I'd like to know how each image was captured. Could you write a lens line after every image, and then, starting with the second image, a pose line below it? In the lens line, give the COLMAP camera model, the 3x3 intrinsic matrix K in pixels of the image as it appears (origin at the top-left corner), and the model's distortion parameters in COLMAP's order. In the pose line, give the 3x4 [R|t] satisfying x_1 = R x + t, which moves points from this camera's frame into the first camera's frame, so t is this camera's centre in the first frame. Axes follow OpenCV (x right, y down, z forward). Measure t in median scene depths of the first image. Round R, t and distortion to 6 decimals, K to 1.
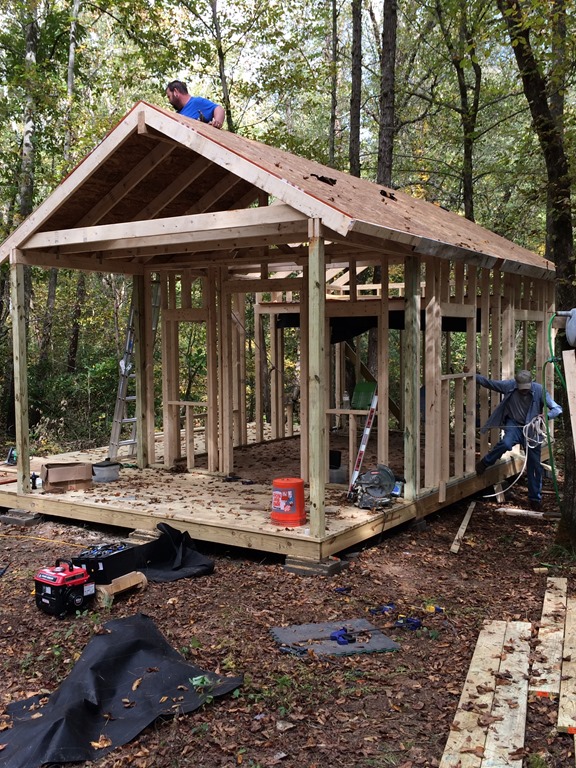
lens RADIAL K [[796.8, 0, 290.7], [0, 796.8, 392.6], [0, 0, 1]] dist [0.015648, -0.000118]
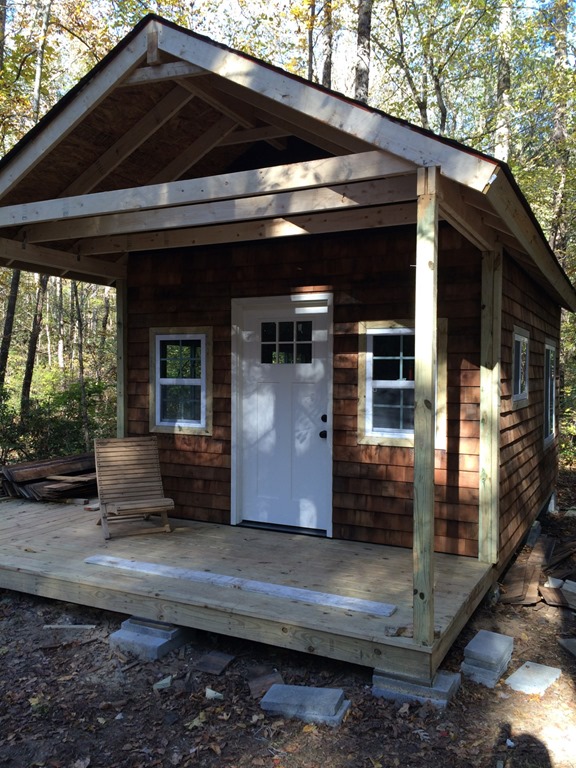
lens RADIAL K [[655.7, 0, 288.0], [0, 655.7, 384.0], [0, 0, 1]] dist [0.041742, -0.008419]
pose [[0.993575, 0.010584, 0.112679, -0.114928], [-0.005381, 0.998909, -0.046382, -0.007338], [-0.113047, 0.045478, 0.992548, 0.361209]]
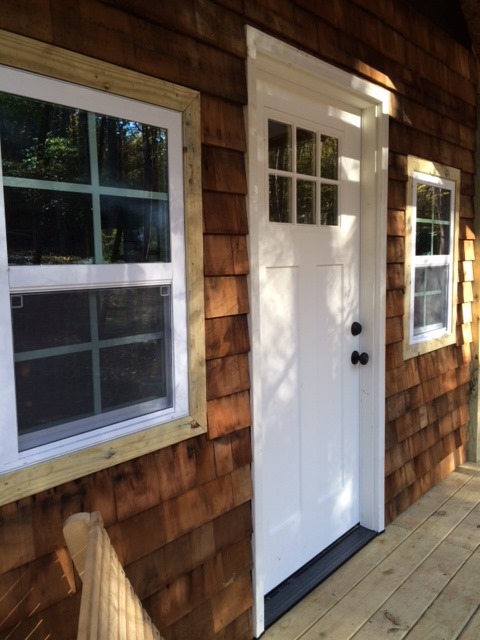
lens RADIAL K [[541.9, 0, 240.0], [0, 541.9, 304.9], [0, 0, 1]] dist [0.067913, -0.001274]
pose [[0.136548, -0.094499, 0.986116, -0.268145], [0.058723, 0.994461, 0.087167, -0.038801], [-0.988891, 0.046005, 0.141341, 0.905608]]
